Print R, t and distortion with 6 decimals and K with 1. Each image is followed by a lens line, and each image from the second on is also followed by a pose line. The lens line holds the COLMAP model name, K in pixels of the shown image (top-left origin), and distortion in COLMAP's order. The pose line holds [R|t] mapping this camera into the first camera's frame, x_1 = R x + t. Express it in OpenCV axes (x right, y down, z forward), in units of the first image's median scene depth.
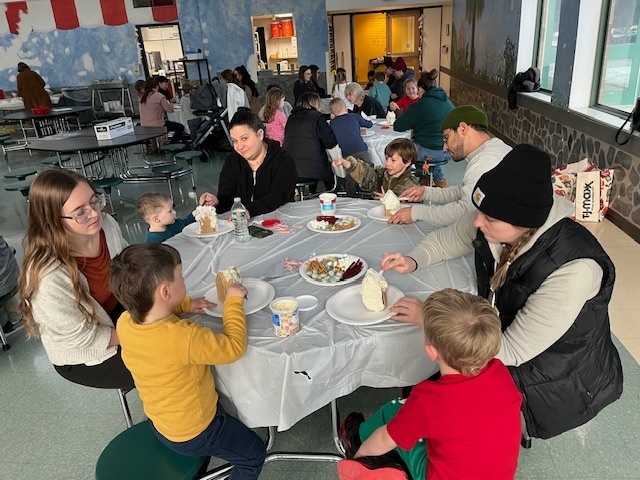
lens RADIAL K [[493.6, 0, 320.0], [0, 493.6, 240.0], [0, 0, 1]] dist [0.071813, -0.105599]
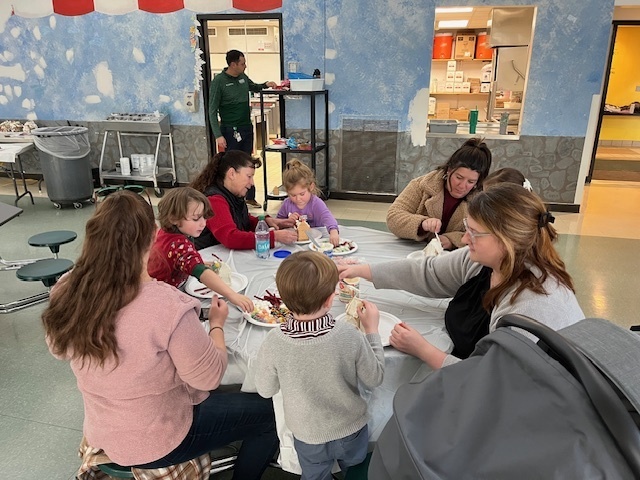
lens RADIAL K [[495.3, 0, 320.0], [0, 495.3, 240.0], [0, 0, 1]] dist [0.072029, -0.096732]
pose [[0.985886, 0.112034, -0.124404, -0.155566], [-0.117989, 0.992145, -0.041561, -0.194026], [0.118770, 0.055653, 0.991361, 0.515457]]
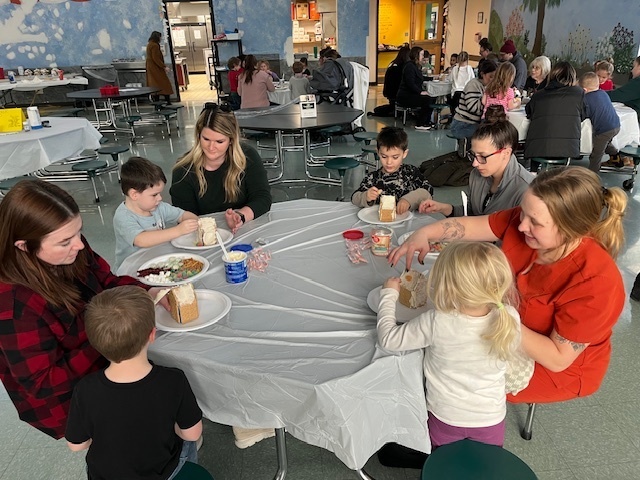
lens RADIAL K [[495.3, 0, 320.0], [0, 495.3, 240.0], [0, 0, 1]] dist [0.072029, -0.096732]
pose [[0.987174, -0.032793, 0.156245, -0.237047], [0.030591, 0.999396, 0.016475, 0.002282], [-0.156691, -0.011484, 0.987581, 0.042951]]
